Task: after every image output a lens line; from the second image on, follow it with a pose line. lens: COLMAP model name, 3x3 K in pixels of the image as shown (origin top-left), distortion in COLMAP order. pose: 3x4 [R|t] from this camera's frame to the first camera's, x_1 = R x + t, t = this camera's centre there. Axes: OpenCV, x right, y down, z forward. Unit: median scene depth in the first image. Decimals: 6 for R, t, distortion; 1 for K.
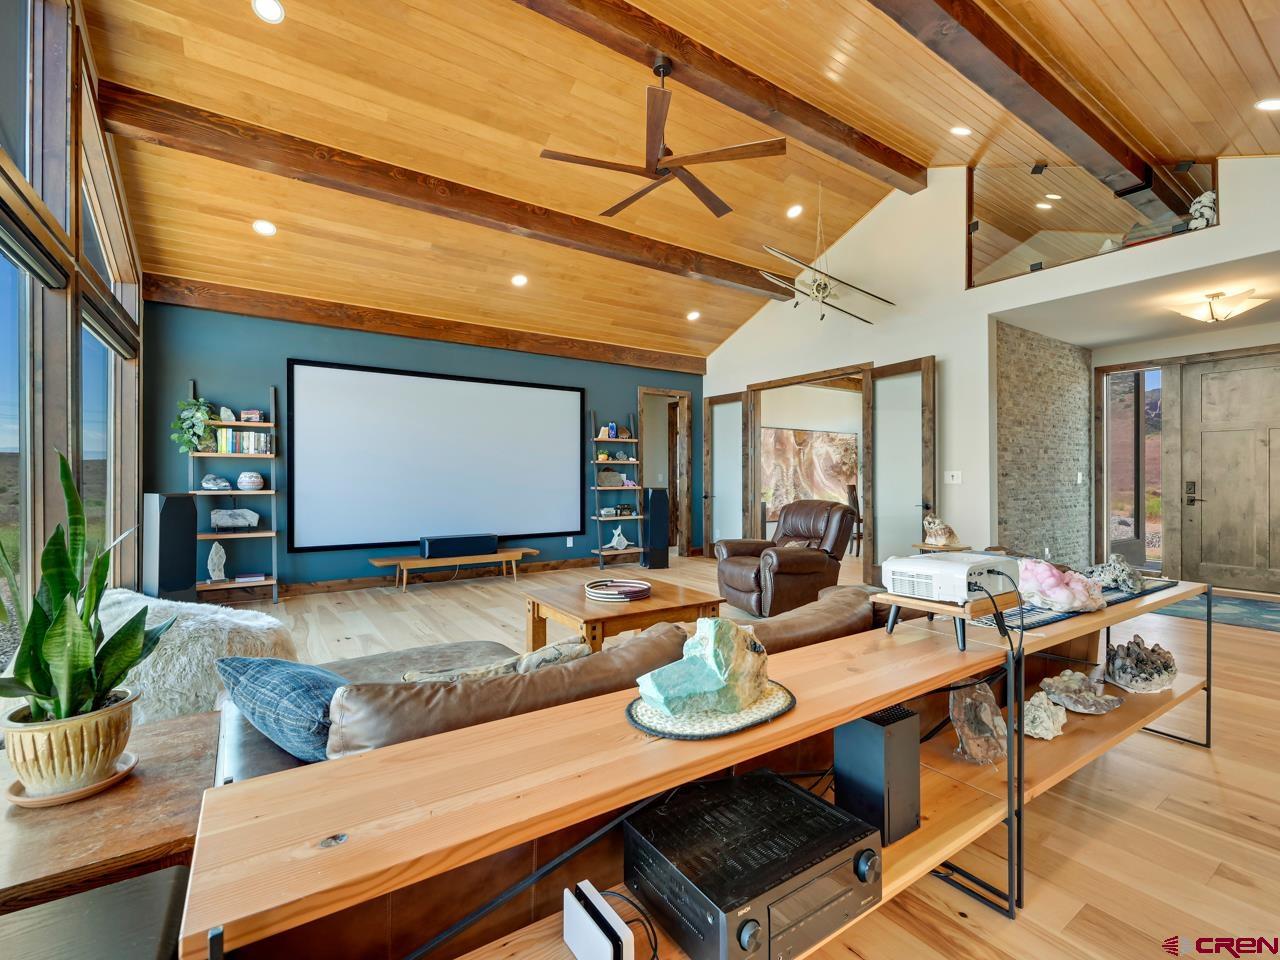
lens RADIAL K [[577.6, 0, 641.9], [0, 577.6, 476.5], [0, 0, 1]] dist [-0.001013, 0.001046]
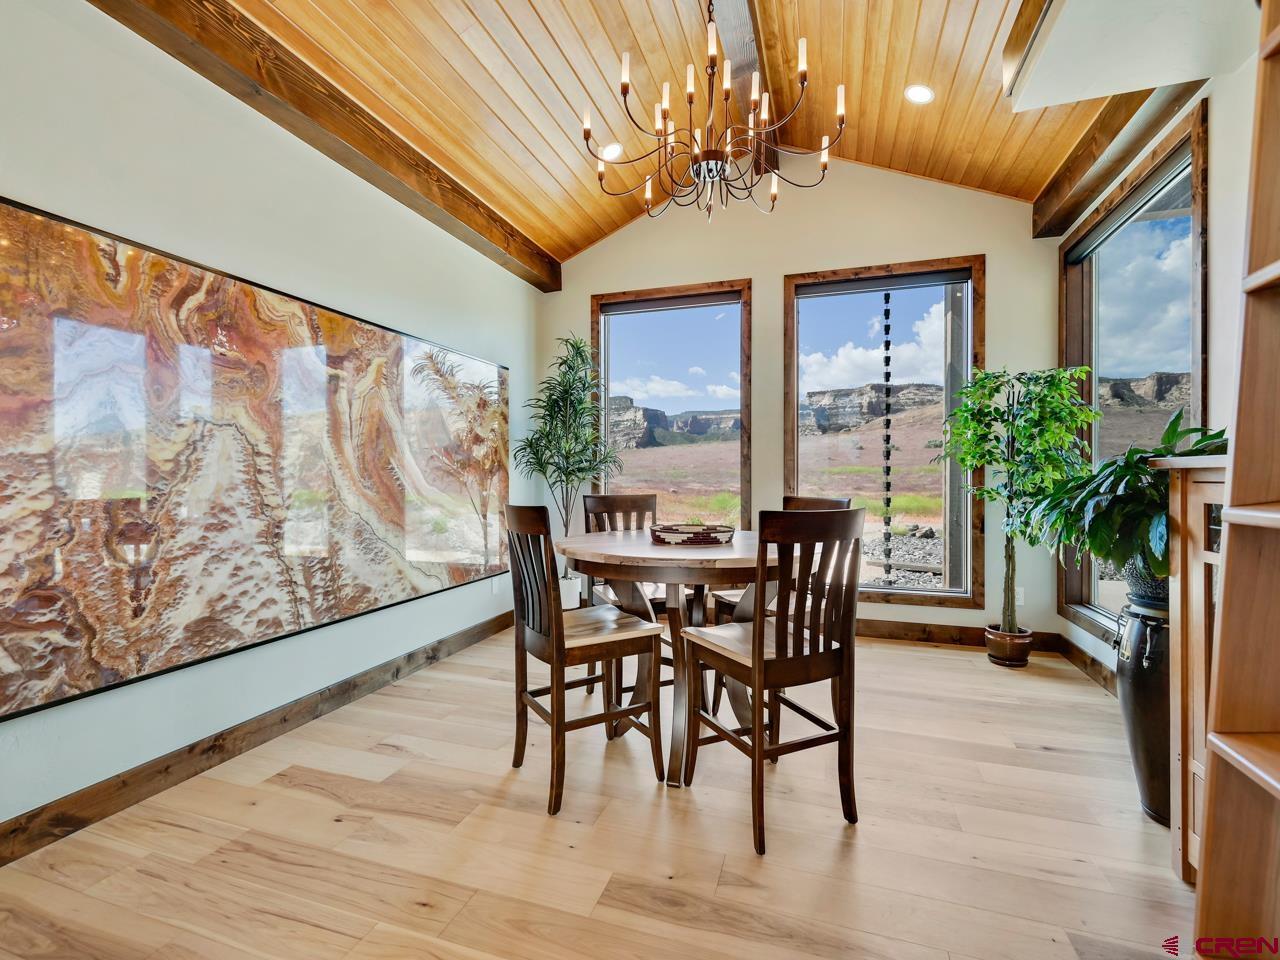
lens RADIAL K [[577.6, 0, 644.6], [0, 577.6, 479.6], [0, 0, 1]] dist [-0.001013, 0.001046]
pose [[0.792511, -0.005219, 0.609835, 0.213978], [0.003526, 0.999986, 0.003976, 0.003175], [-0.609847, -0.001001, 0.792518, 0.659826]]
